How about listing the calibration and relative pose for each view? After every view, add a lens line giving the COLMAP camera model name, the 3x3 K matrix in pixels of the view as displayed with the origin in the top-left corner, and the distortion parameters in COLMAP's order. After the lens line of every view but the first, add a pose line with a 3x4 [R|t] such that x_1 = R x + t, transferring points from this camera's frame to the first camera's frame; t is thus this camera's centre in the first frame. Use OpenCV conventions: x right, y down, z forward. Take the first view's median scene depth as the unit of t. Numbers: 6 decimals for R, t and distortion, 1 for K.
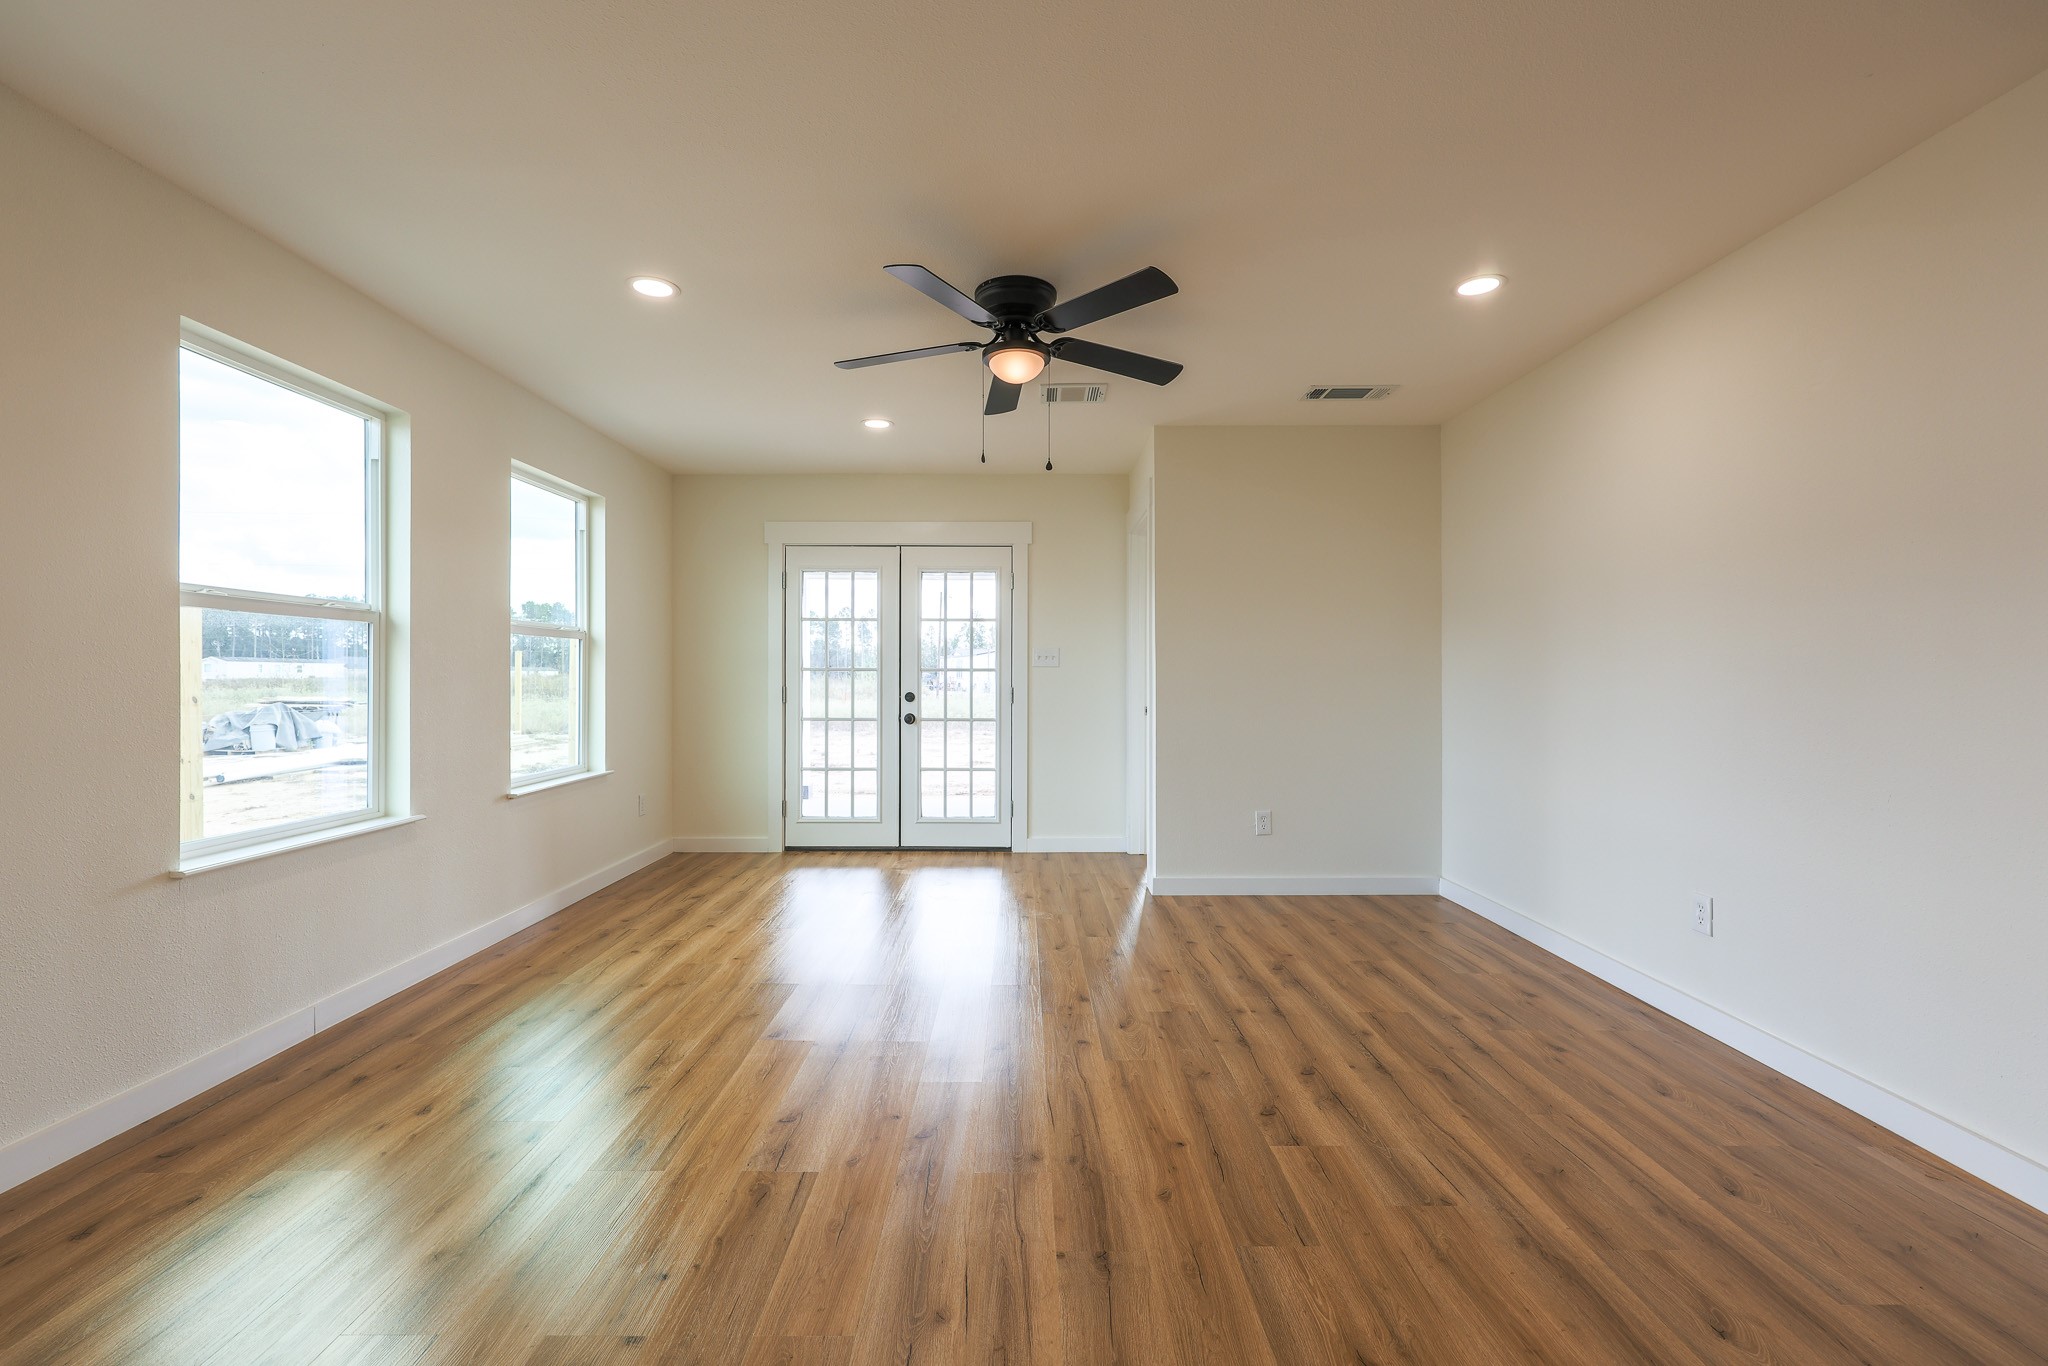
lens RADIAL K [[876.2, 0, 1030.0], [0, 876.2, 674.9], [0, 0, 1]] dist [-0.004110, 0.000246]
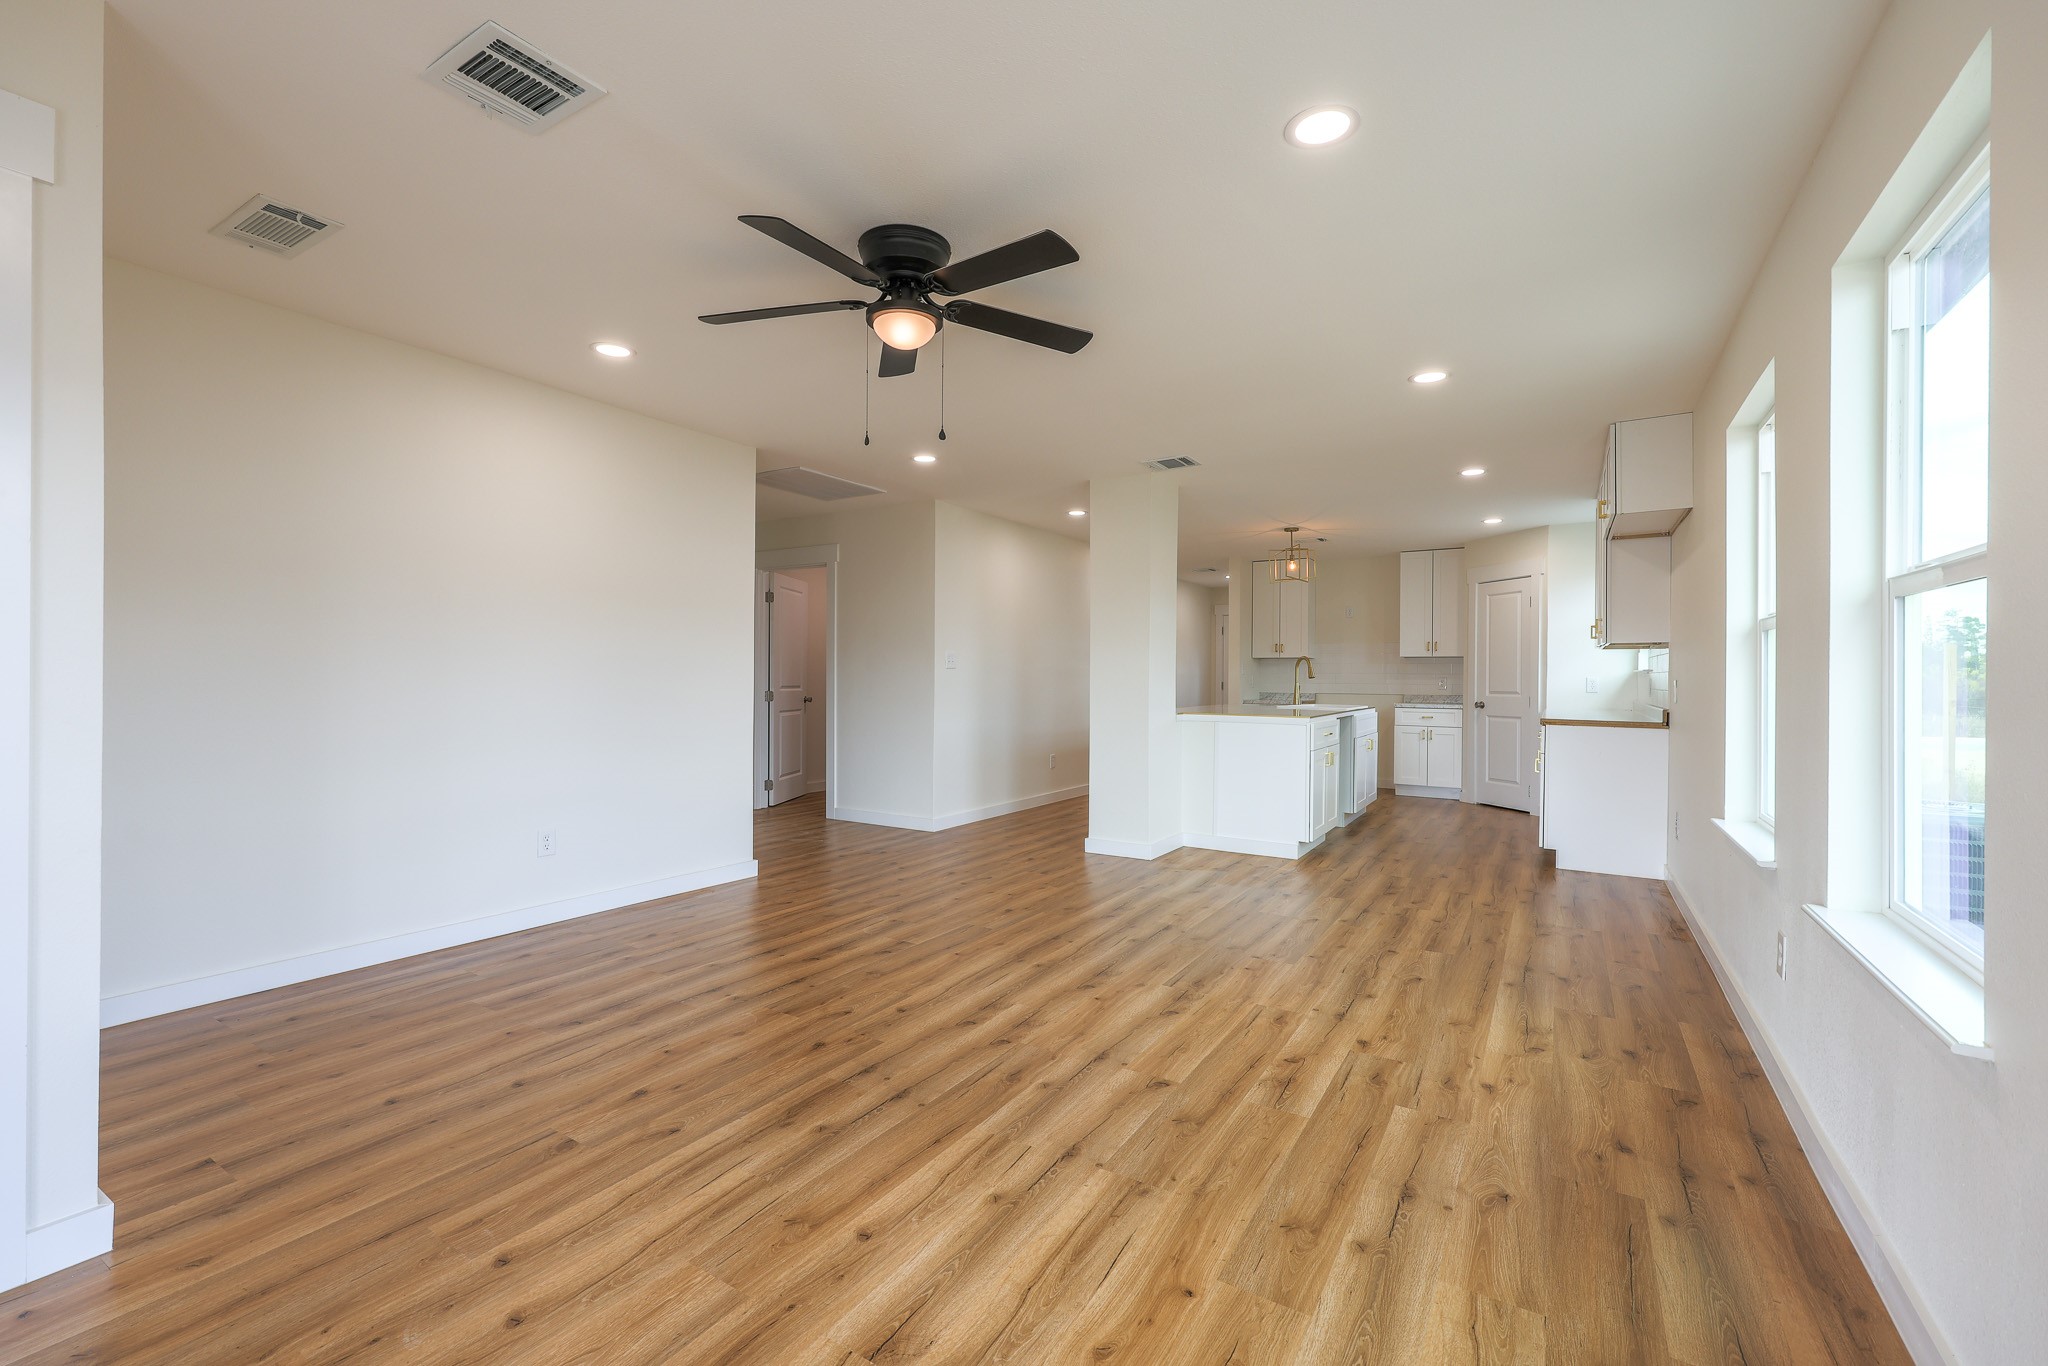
lens RADIAL K [[876.2, 0, 1020.8], [0, 876.2, 673.7], [0, 0, 1]] dist [-0.004110, 0.000246]
pose [[-0.846492, -0.006509, 0.532362, -0.615348], [-0.011073, 0.999924, -0.005381, 0.002501], [-0.532286, -0.010450, -0.846500, 1.760308]]
